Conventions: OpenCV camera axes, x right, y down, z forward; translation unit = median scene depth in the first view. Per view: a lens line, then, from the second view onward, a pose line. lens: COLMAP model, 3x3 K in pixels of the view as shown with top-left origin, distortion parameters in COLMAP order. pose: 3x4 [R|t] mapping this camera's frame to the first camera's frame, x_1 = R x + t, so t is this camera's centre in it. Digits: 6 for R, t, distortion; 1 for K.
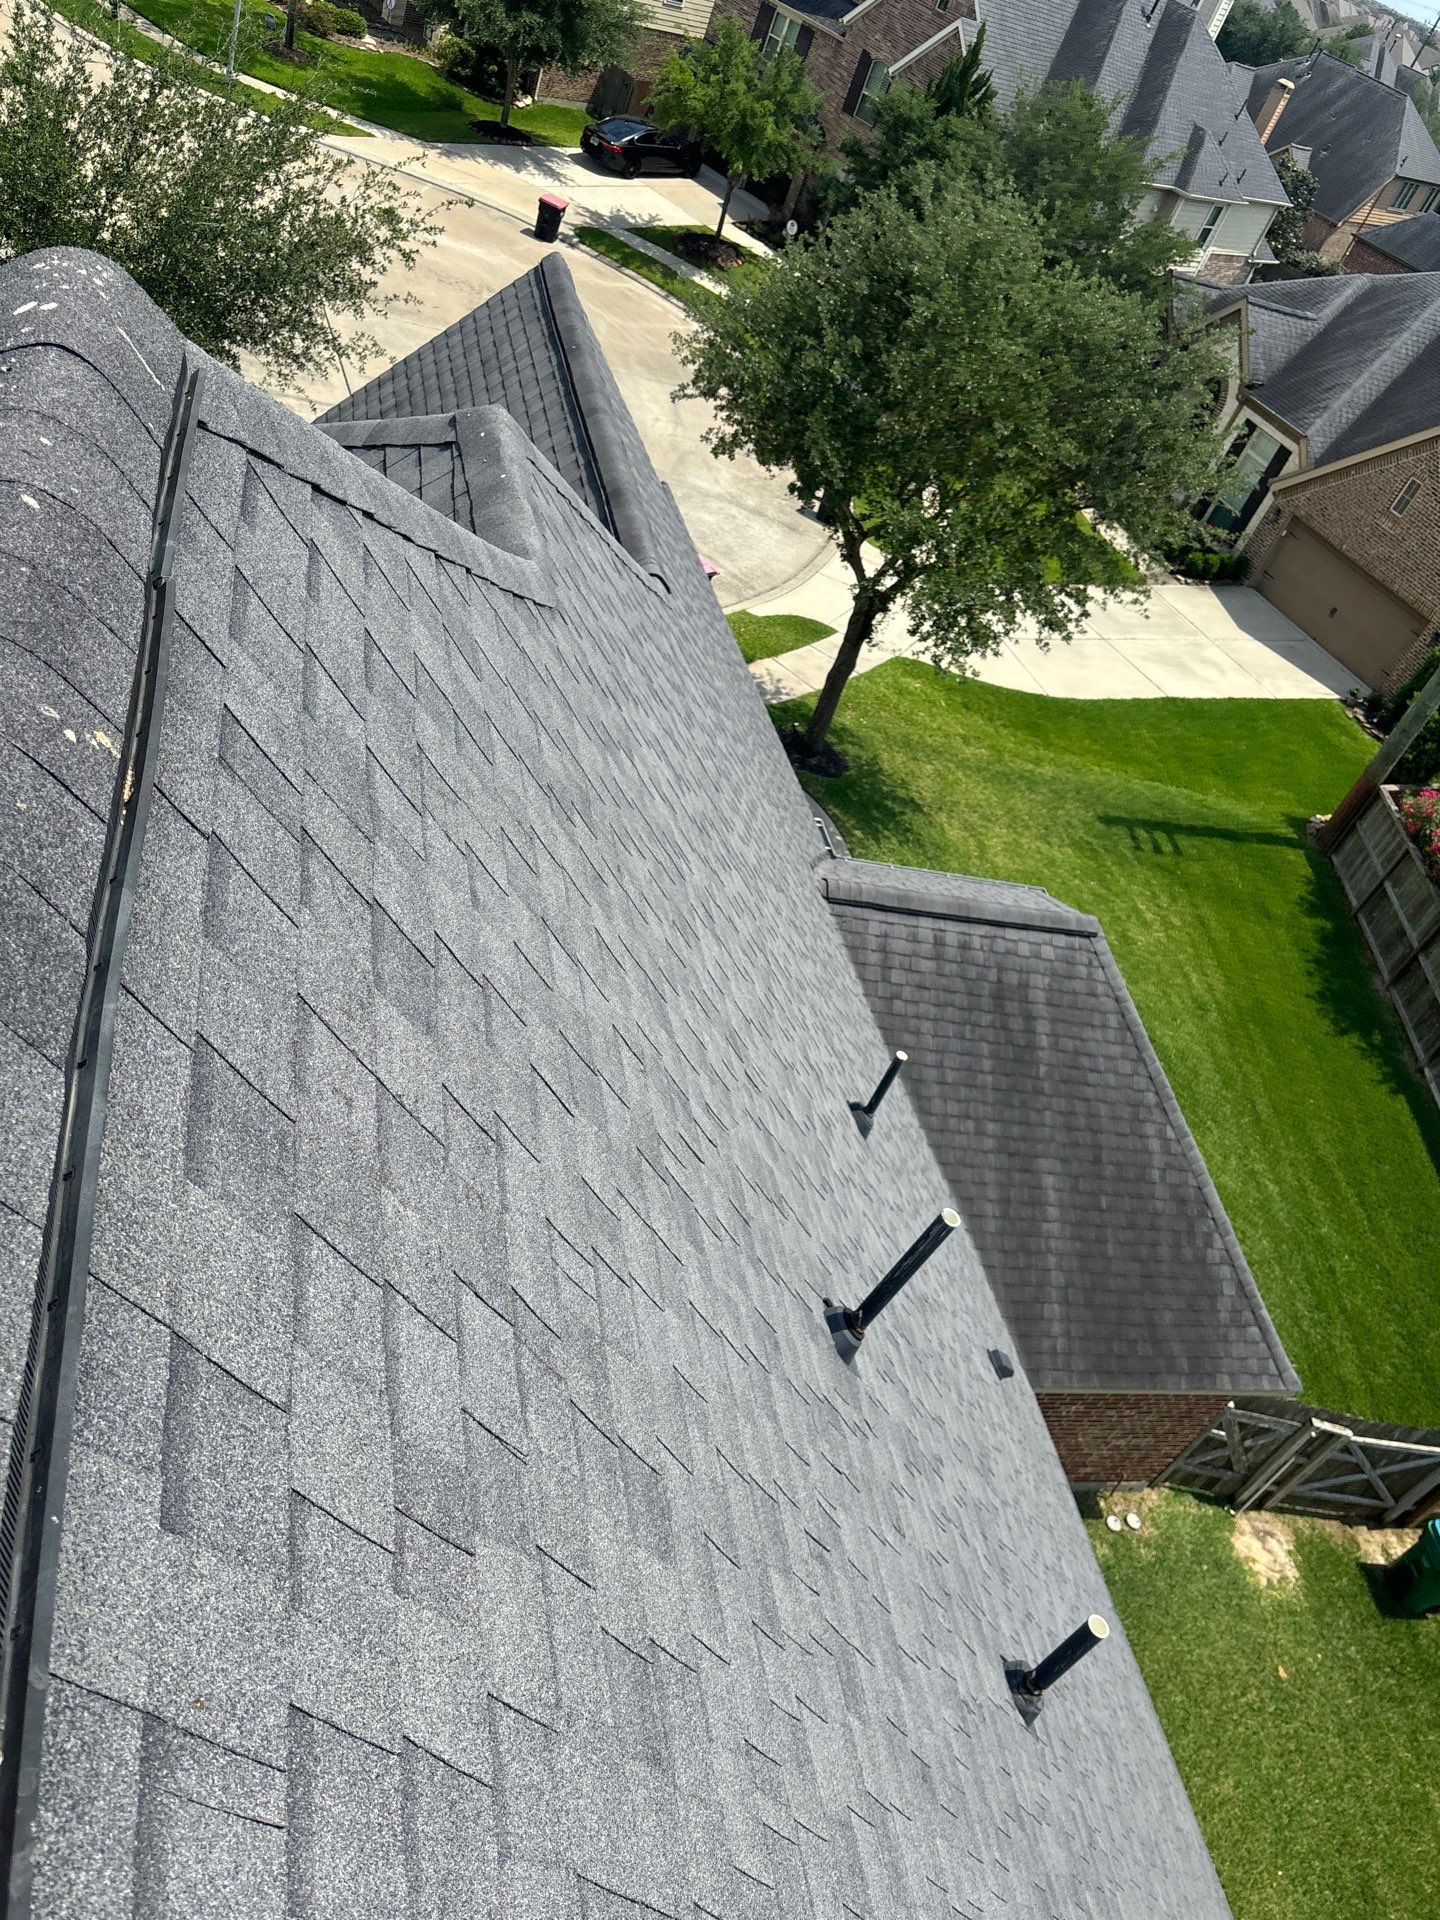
lens RADIAL K [[1430.2, 0, 721.9], [0, 1430.2, 942.6], [0, 0, 1]] dist [0.099209, -0.130307]
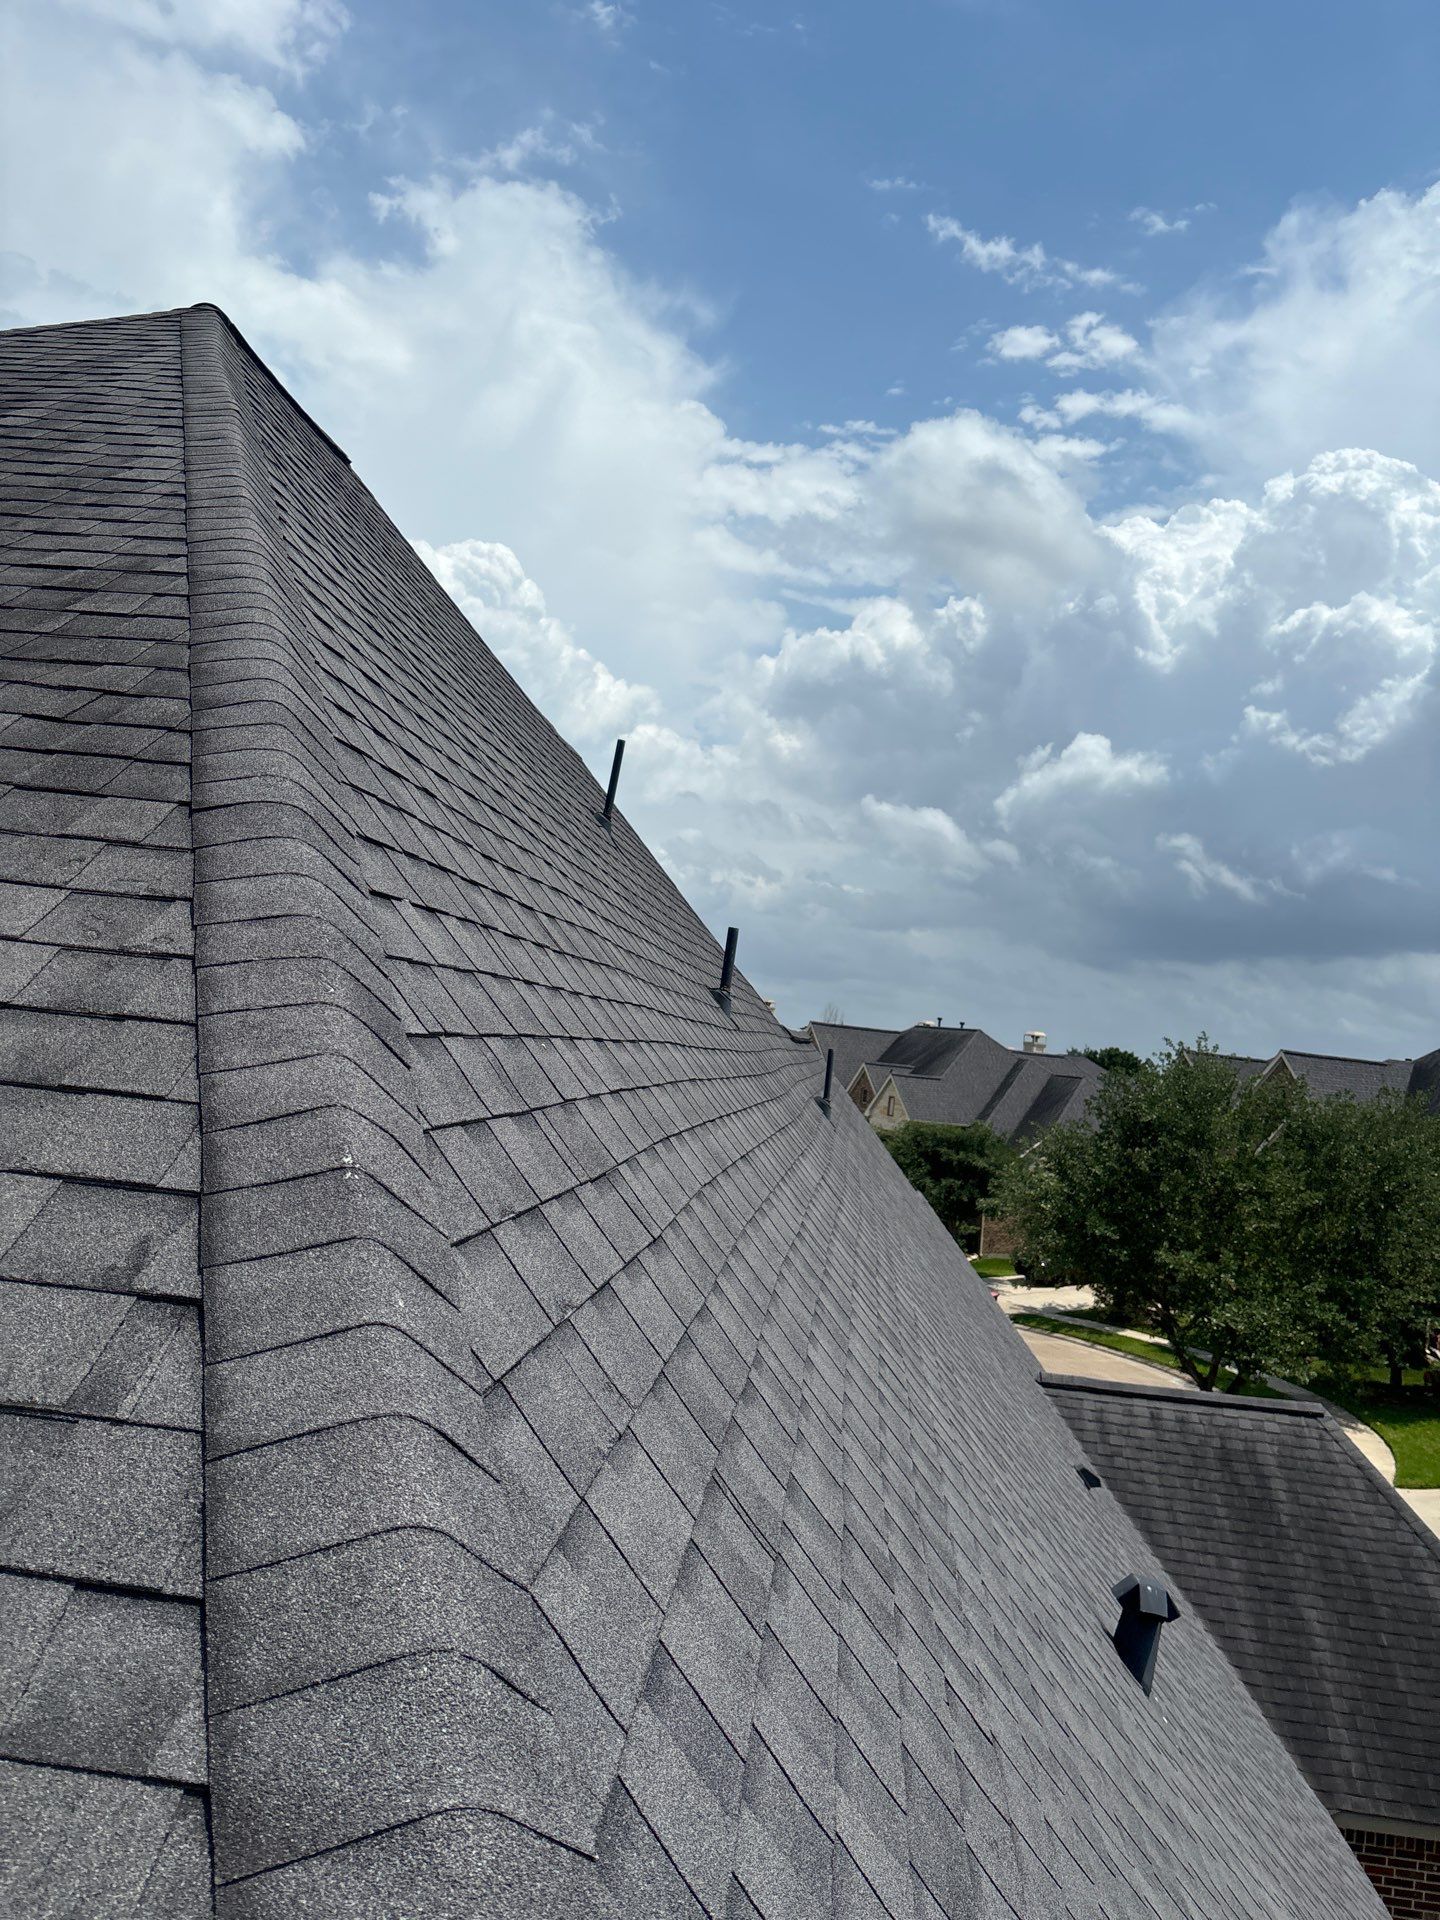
lens RADIAL K [[1403.9, 0, 661.7], [0, 1403.9, 936.6], [0, 0, 1]] dist [-0.028722, 0.002056]
pose [[0.916245, -0.261385, -0.303600, 0.189529], [-0.056639, 0.665697, -0.744069, 0.486935], [0.396594, 0.698946, 0.595137, -0.054538]]
